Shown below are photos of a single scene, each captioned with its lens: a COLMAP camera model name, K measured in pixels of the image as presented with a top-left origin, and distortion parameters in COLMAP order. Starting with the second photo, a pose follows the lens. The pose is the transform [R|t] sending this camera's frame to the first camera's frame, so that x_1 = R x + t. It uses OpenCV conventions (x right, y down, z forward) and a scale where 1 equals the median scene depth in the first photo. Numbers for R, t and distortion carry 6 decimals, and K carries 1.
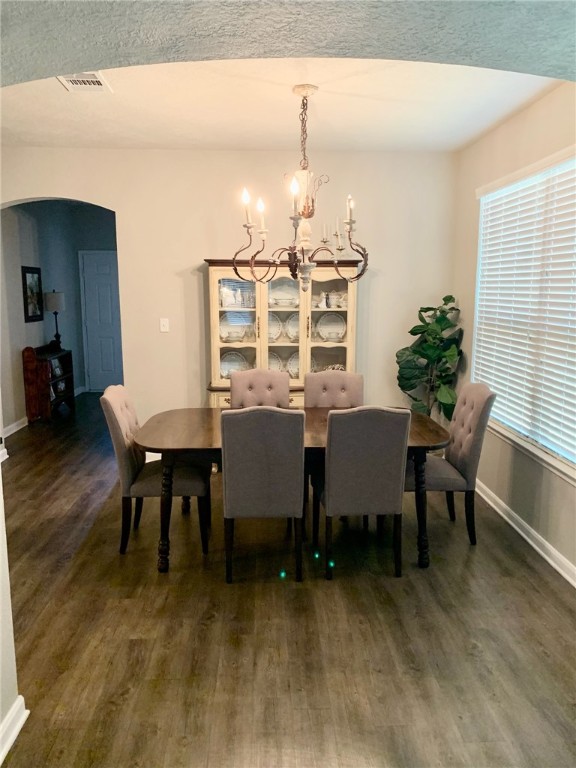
lens RADIAL K [[588.8, 0, 288.4], [0, 588.8, 385.1], [0, 0, 1]] dist [0.009970, -0.000255]
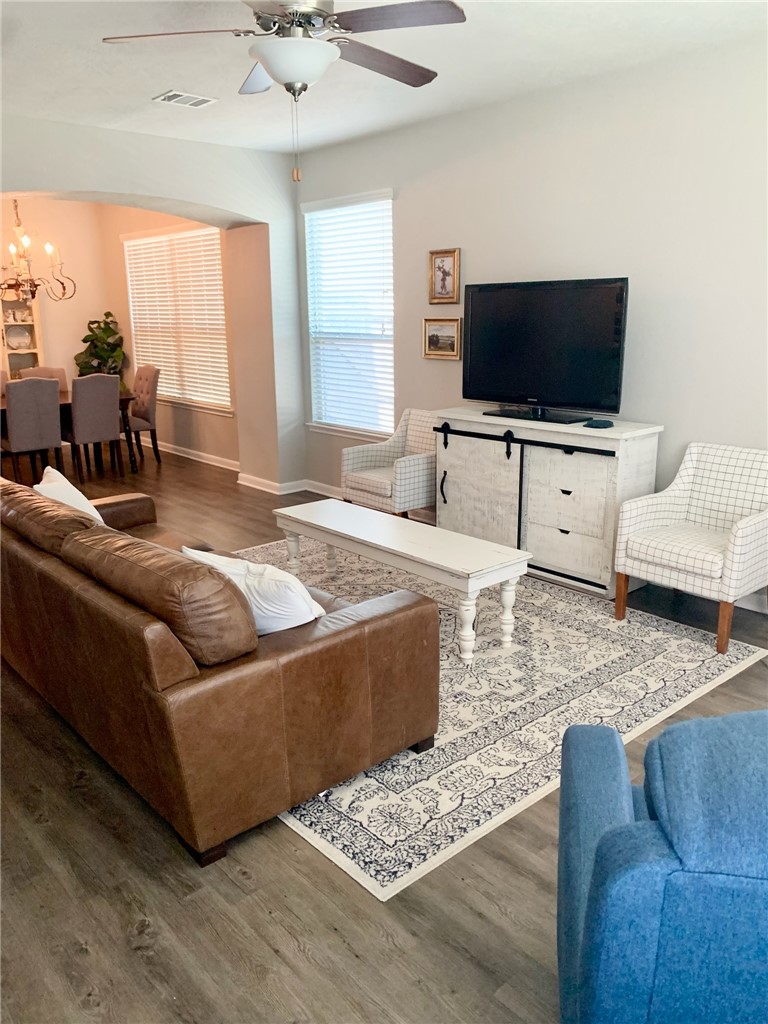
lens RADIAL K [[785.1, 0, 386.1], [0, 785.1, 513.2], [0, 0, 1]] dist [0.009970, -0.000255]
pose [[0.773866, -0.167446, 0.610813, -0.429372], [0.111591, 0.985379, 0.128748, 0.148053], [-0.623440, -0.031472, 0.781237, -0.853372]]
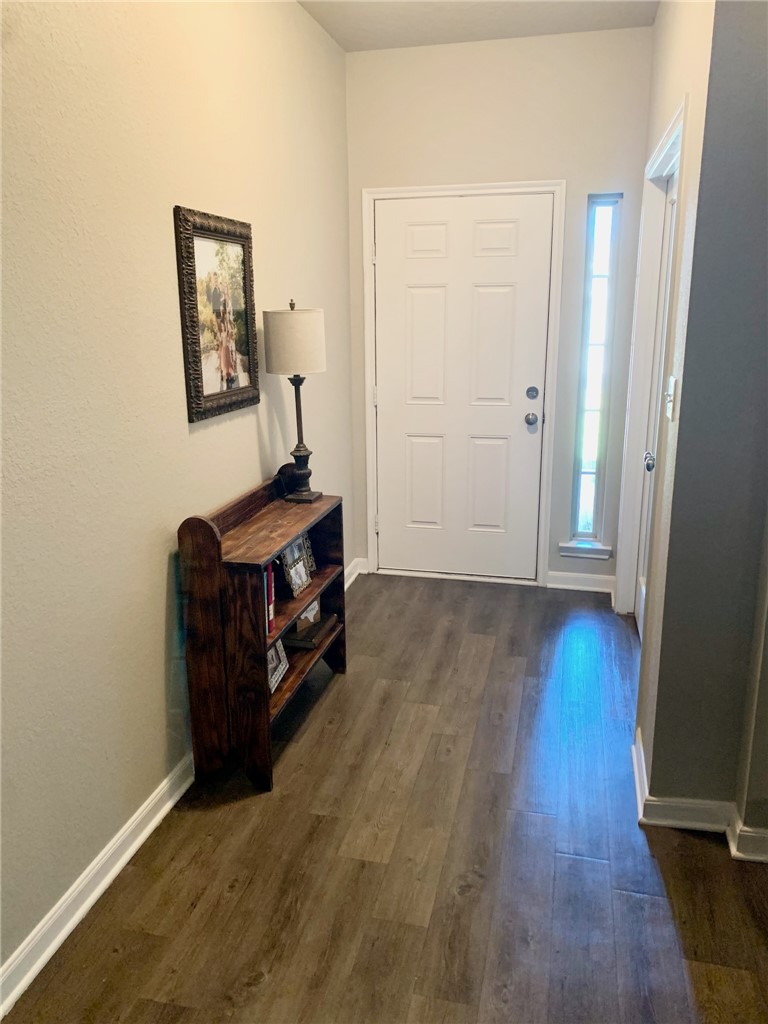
lens RADIAL K [[785.1, 0, 384.3], [0, 785.1, 512.5], [0, 0, 1]] dist [0.009970, -0.000255]
pose [[0.959930, 0.053754, -0.275037, -0.240718], [-0.029953, 0.995489, 0.090021, -0.093730], [0.278635, -0.078175, 0.957210, 0.631314]]
